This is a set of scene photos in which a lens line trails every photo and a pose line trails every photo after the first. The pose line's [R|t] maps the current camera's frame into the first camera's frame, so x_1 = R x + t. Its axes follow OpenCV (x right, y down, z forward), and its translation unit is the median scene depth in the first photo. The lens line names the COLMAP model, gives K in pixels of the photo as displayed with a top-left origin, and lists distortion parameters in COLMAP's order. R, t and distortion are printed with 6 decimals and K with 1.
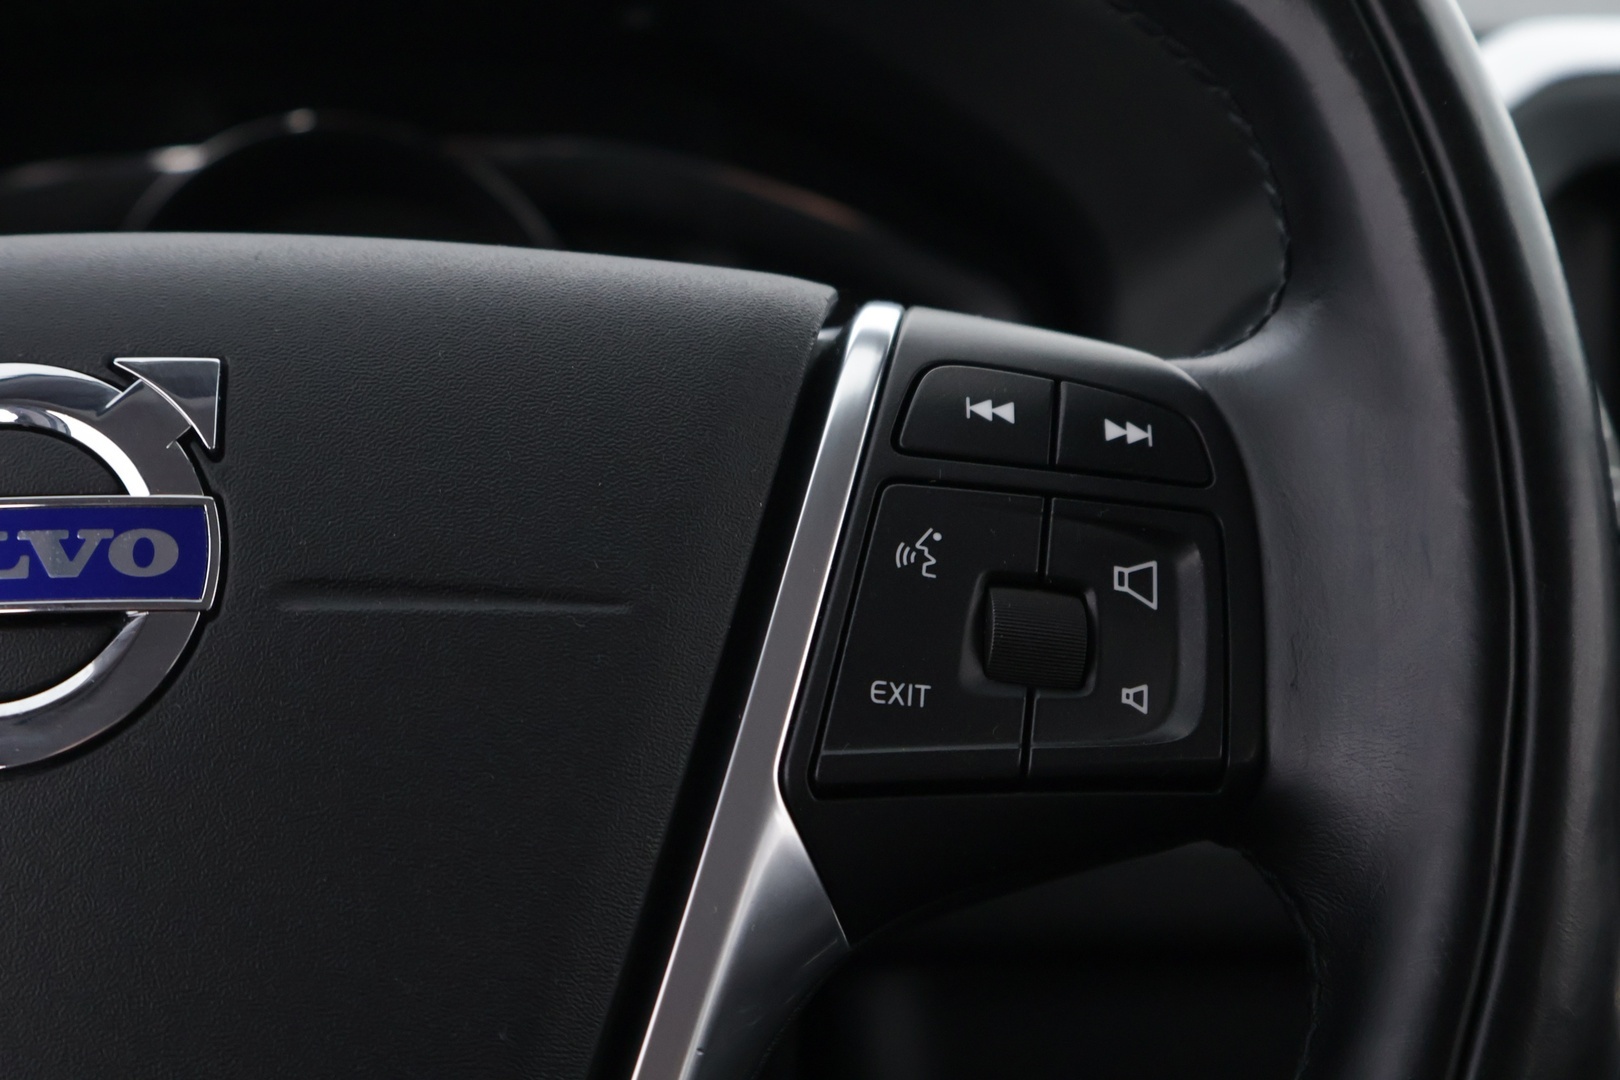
lens RADIAL K [[2612.1, 0, 815.9], [0, 2612.1, 548.0], [0, 0, 1]] dist [0.021504, 0.000000]
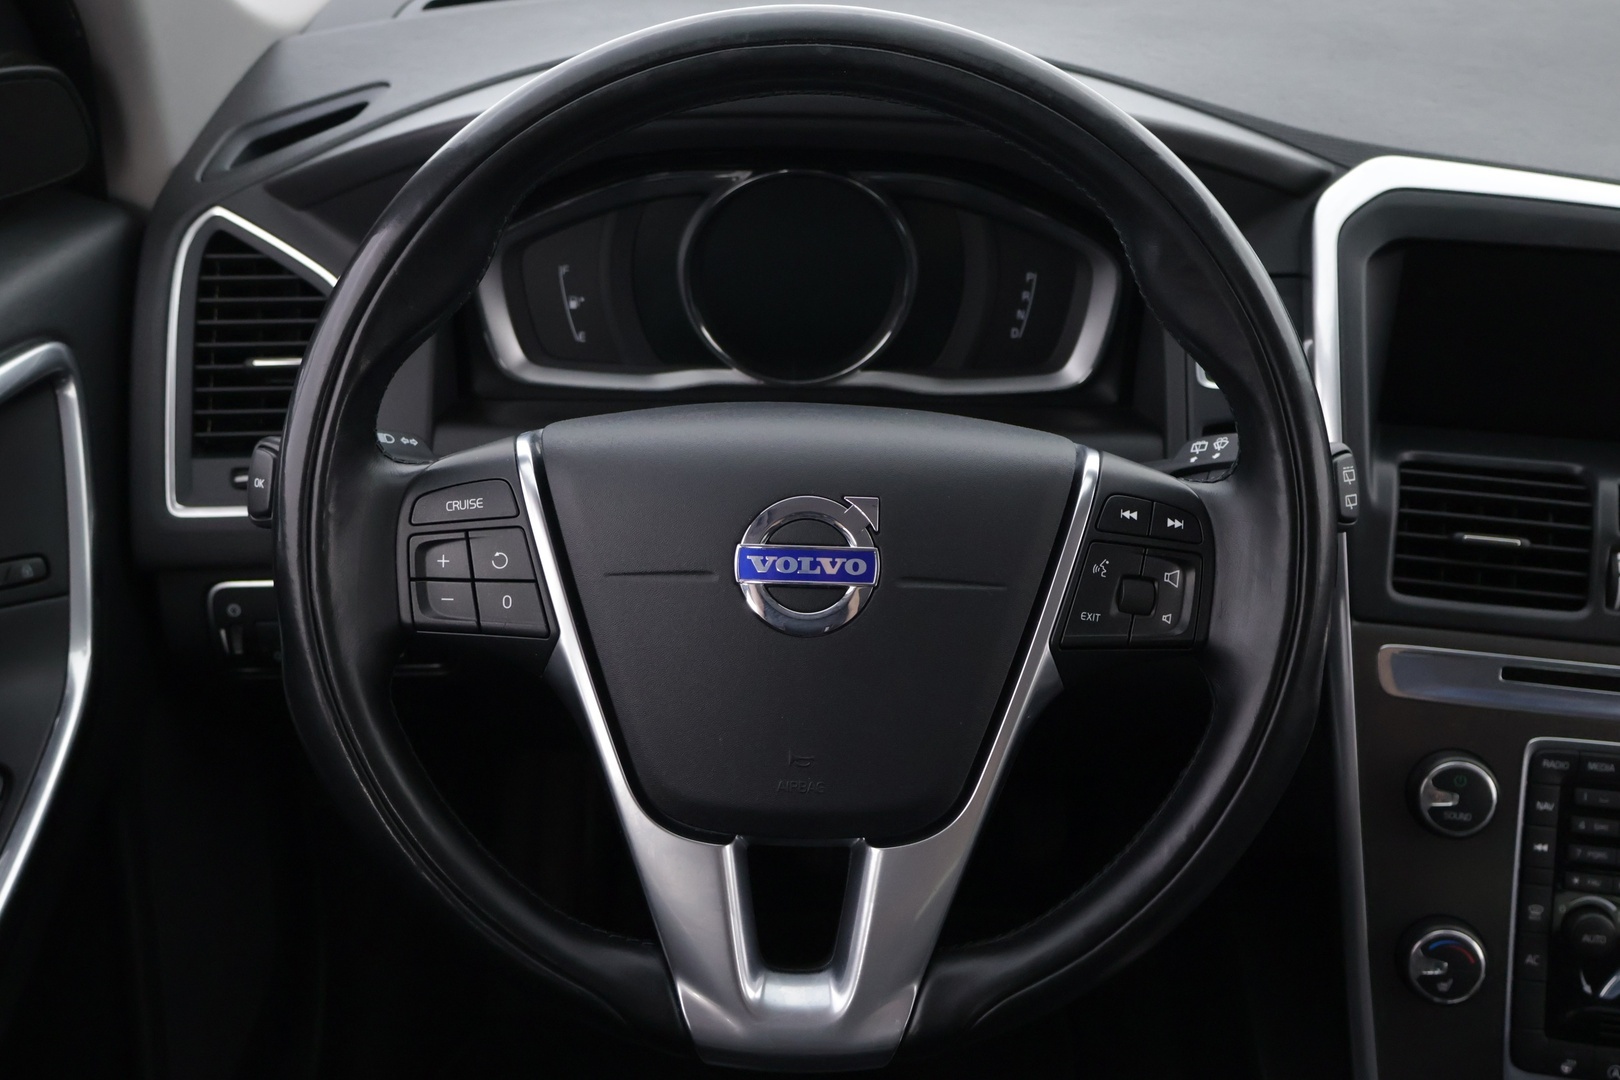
lens RADIAL K [[1822.4, 0, 818.5], [0, 1822.4, 543.3], [0, 0, 1]] dist [0.016191, 0.000000]
pose [[0.996639, 0.079204, -0.020938, -0.242080], [-0.068194, 0.943684, 0.323745, -0.680703], [0.045401, -0.321229, 0.945913, -0.984412]]
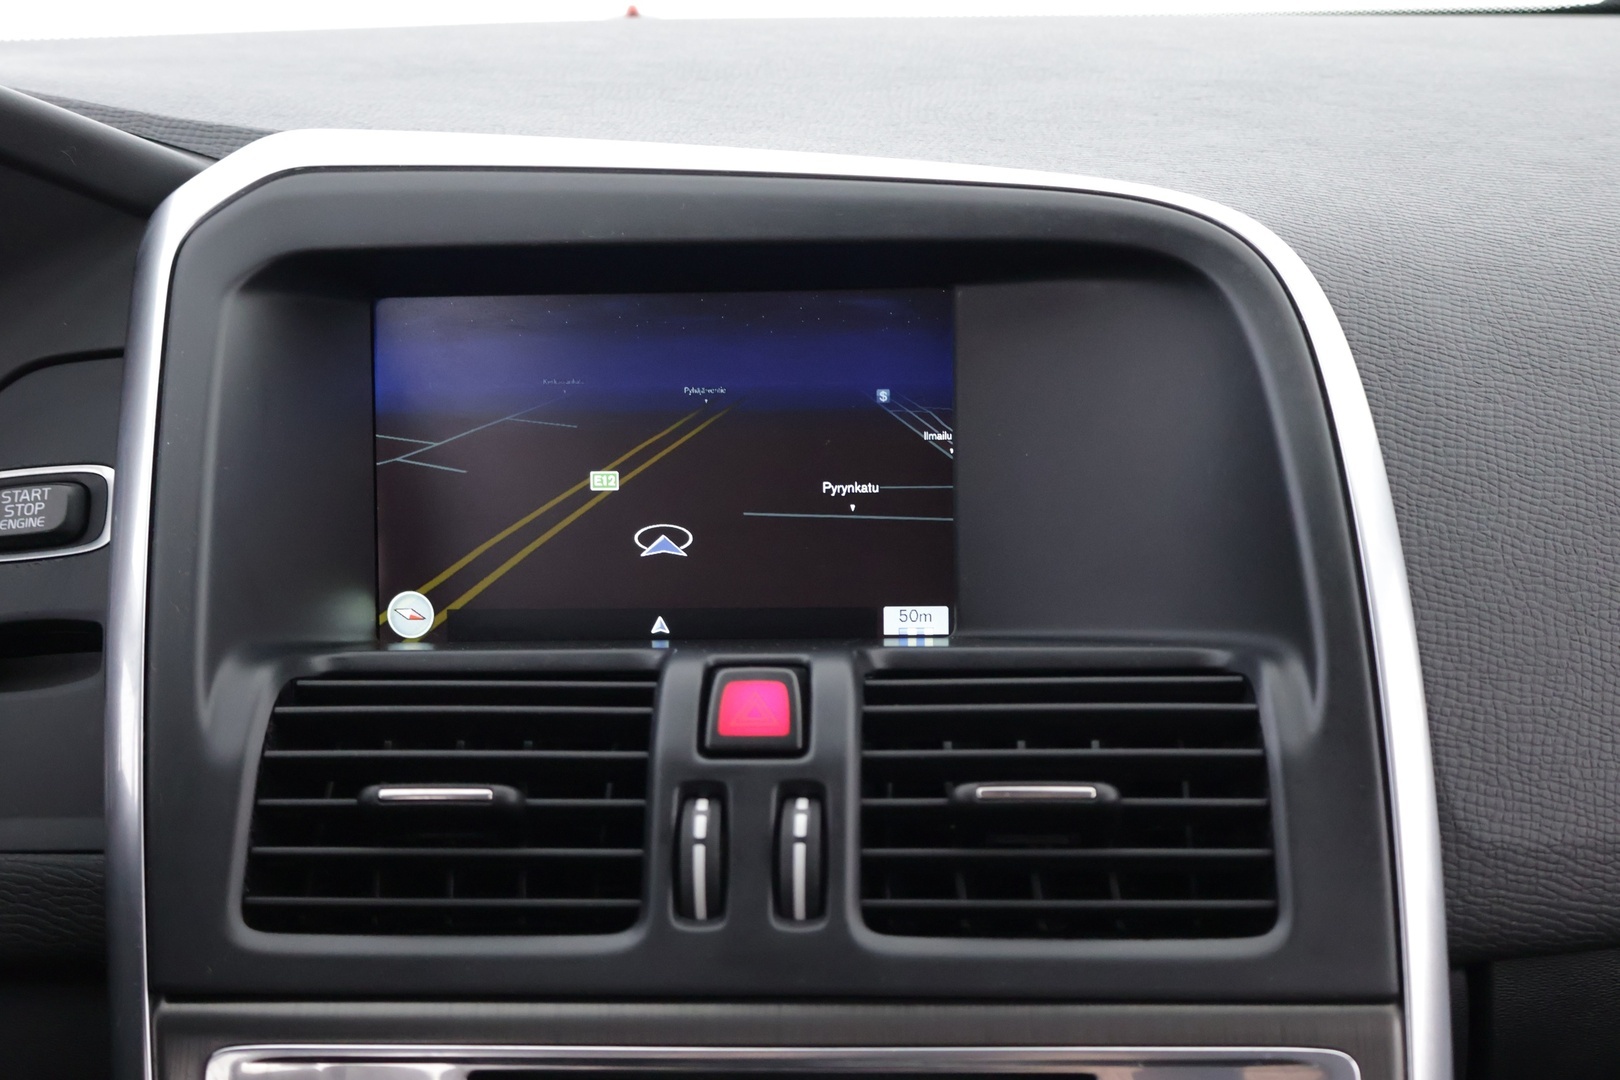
lens RADIAL K [[1949.7, 0, 812.4], [0, 1949.7, 535.3], [0, 0, 1]] dist [-0.003255, 0.000000]
pose [[0.999013, 0.009994, 0.043290, 0.902519], [-0.010341, 0.999916, 0.007803, -0.064053], [-0.043208, -0.008243, 0.999032, 0.279686]]
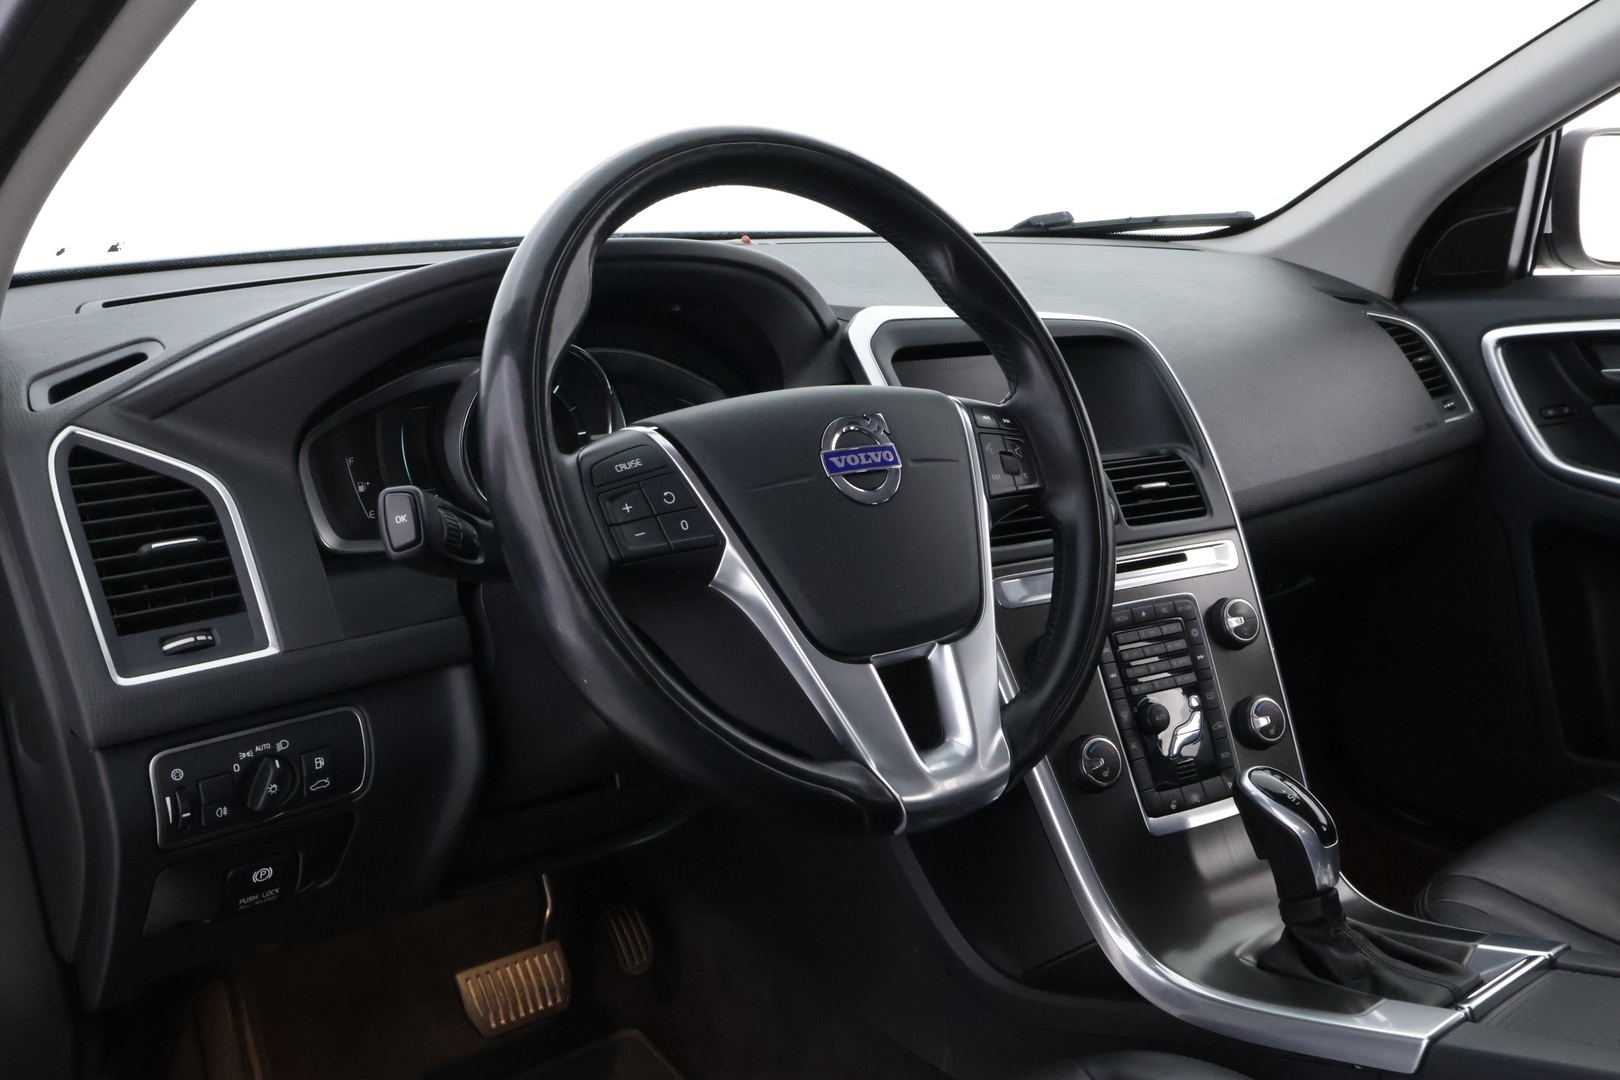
lens RADIAL K [[1481.8, 0, 825.7], [0, 1481.8, 529.8], [0, 0, 1]] dist [-0.002982, 0.000000]
pose [[0.810250, -0.092145, 0.578795, -1.745922], [0.090194, 0.995403, 0.032209, 0.034931], [-0.579102, 0.026106, 0.814837, -0.983730]]
